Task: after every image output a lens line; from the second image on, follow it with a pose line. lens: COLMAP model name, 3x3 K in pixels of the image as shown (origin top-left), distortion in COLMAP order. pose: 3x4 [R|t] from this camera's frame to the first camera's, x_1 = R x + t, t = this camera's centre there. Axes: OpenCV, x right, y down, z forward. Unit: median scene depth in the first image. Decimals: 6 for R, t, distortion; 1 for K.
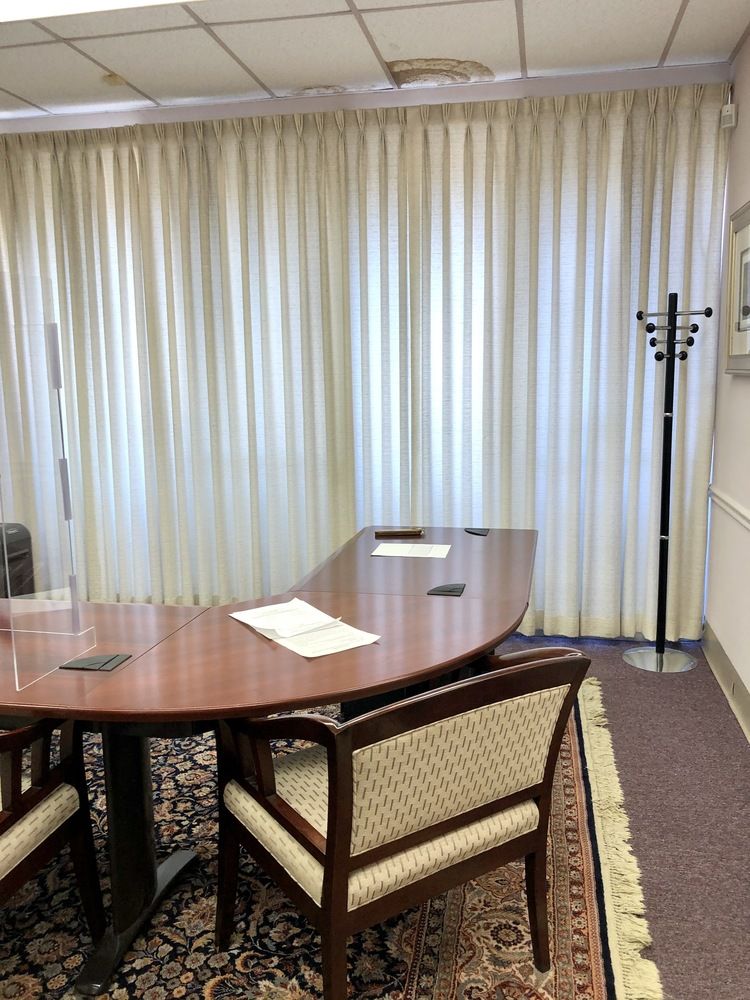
lens RADIAL K [[815.1, 0, 373.6], [0, 815.1, 490.7], [0, 0, 1]] dist [0.030613, -0.008478]
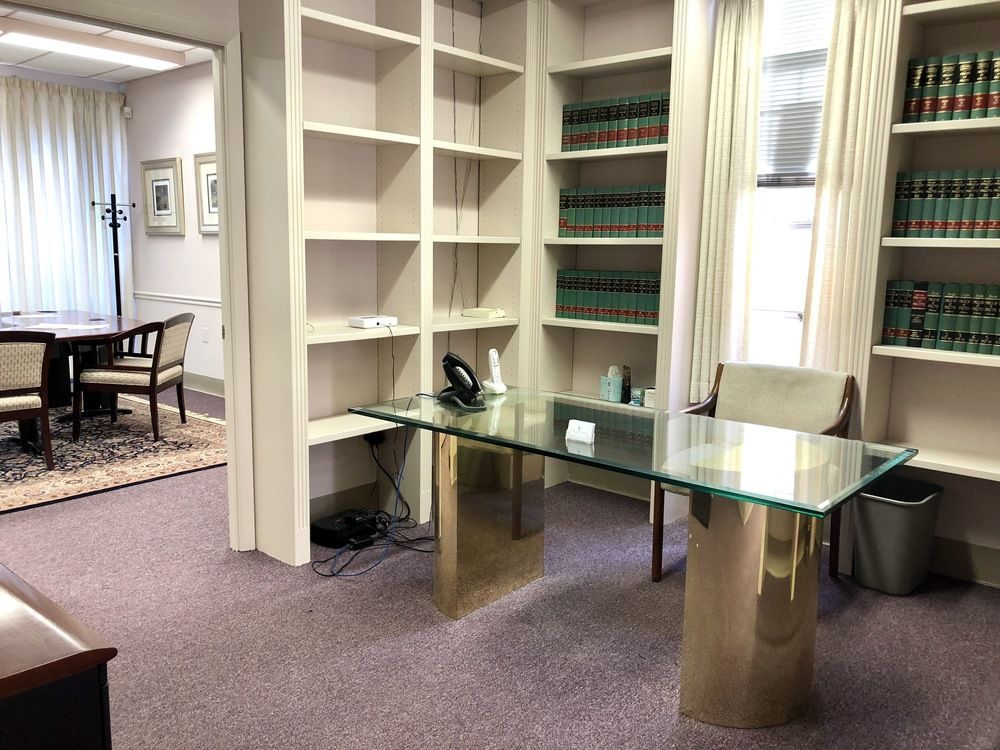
lens RADIAL K [[815.1, 0, 497.7], [0, 815.1, 372.5], [0, 0, 1]] dist [0.030613, -0.008478]
pose [[0.497597, -0.111291, 0.860239, -0.947994], [0.113134, 0.991590, 0.062843, 0.175450], [-0.859999, 0.066052, 0.506003, -0.808321]]
